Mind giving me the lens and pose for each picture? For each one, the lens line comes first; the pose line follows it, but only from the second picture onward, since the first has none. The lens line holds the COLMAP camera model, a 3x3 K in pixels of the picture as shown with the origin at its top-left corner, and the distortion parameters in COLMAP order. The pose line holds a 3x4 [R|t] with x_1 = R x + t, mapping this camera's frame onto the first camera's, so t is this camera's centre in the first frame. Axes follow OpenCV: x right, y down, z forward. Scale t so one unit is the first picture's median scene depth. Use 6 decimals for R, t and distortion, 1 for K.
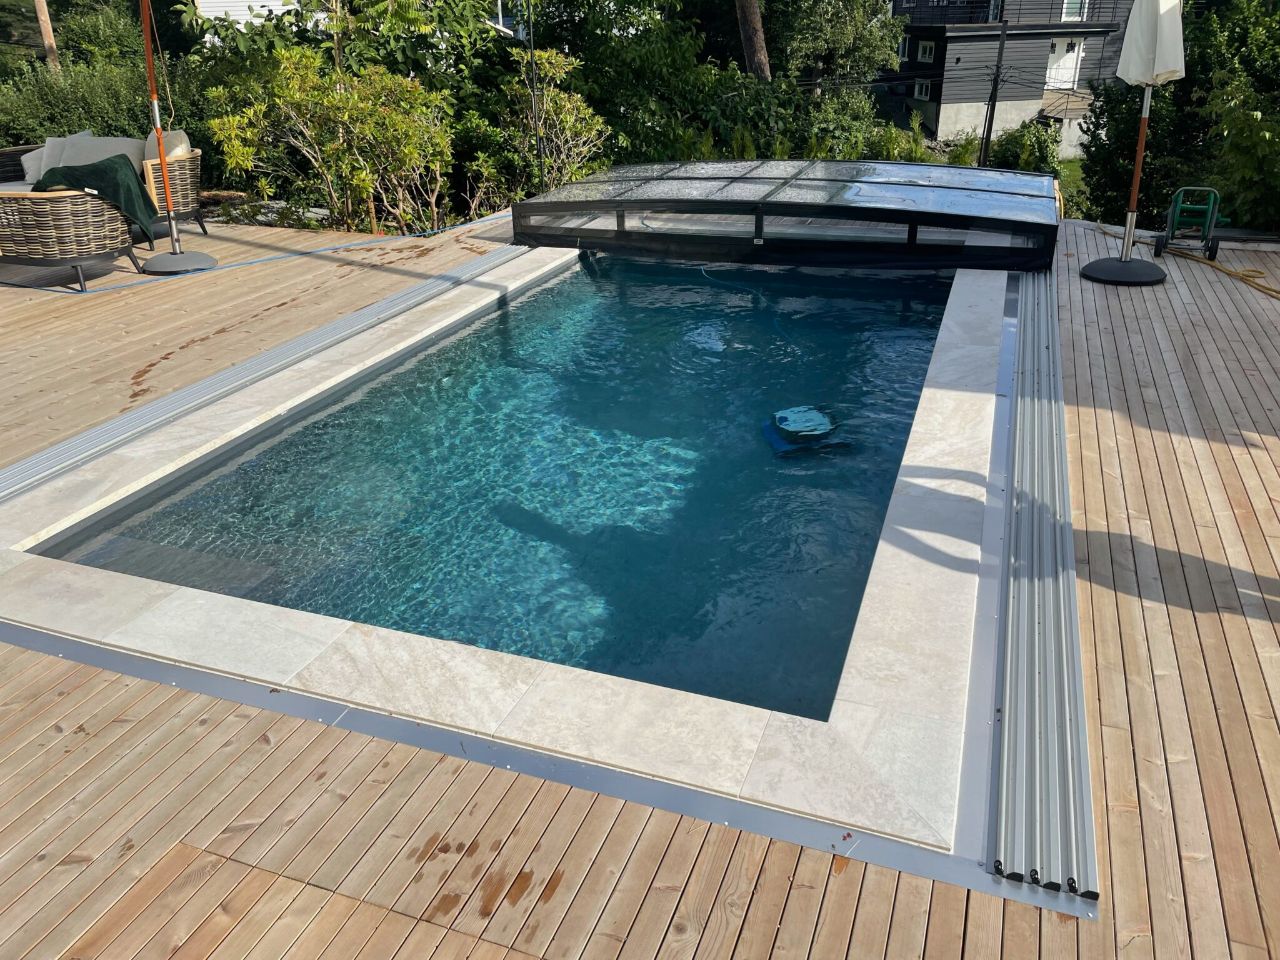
lens RADIAL K [[985.2, 0, 640.0], [0, 985.2, 480.0], [0, 0, 1]] dist [0.080801, -0.114311]
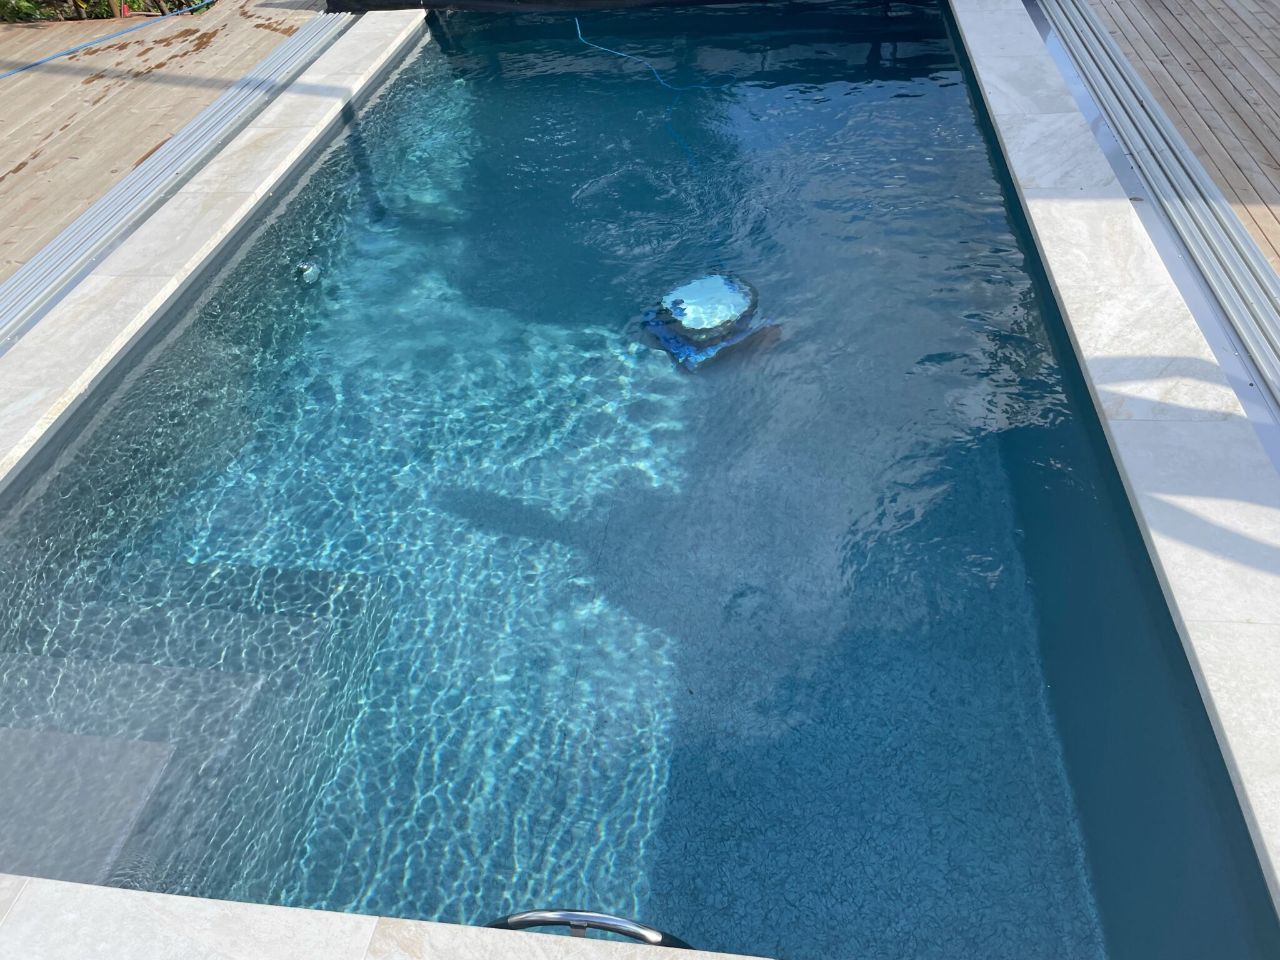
lens RADIAL K [[988.2, 0, 629.5], [0, 988.2, 484.2], [0, 0, 1]] dist [0.087617, -0.127012]
pose [[0.975977, -0.178268, 0.125258, -0.066736], [0.139111, 0.952342, 0.271463, -0.079625], [-0.167682, -0.247517, 0.954263, 0.191864]]
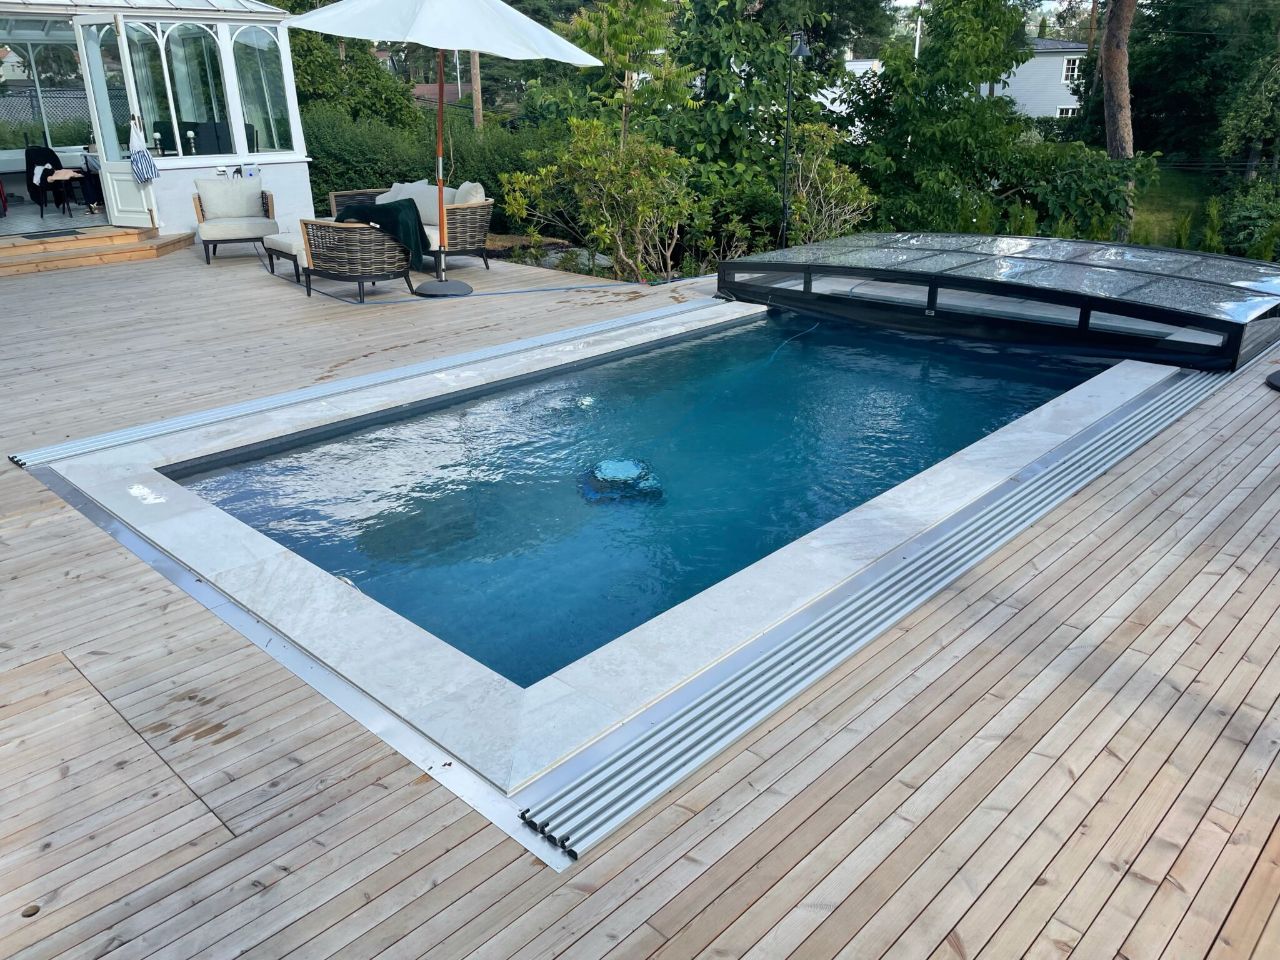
lens RADIAL K [[985.2, 0, 640.0], [0, 985.2, 480.0], [0, 0, 1]] dist [0.080801, -0.114311]
pose [[0.916417, 0.153947, -0.369433, 0.227048], [-0.176430, 0.983925, -0.027641, 0.003630], [0.359239, 0.090509, 0.928846, -0.016718]]
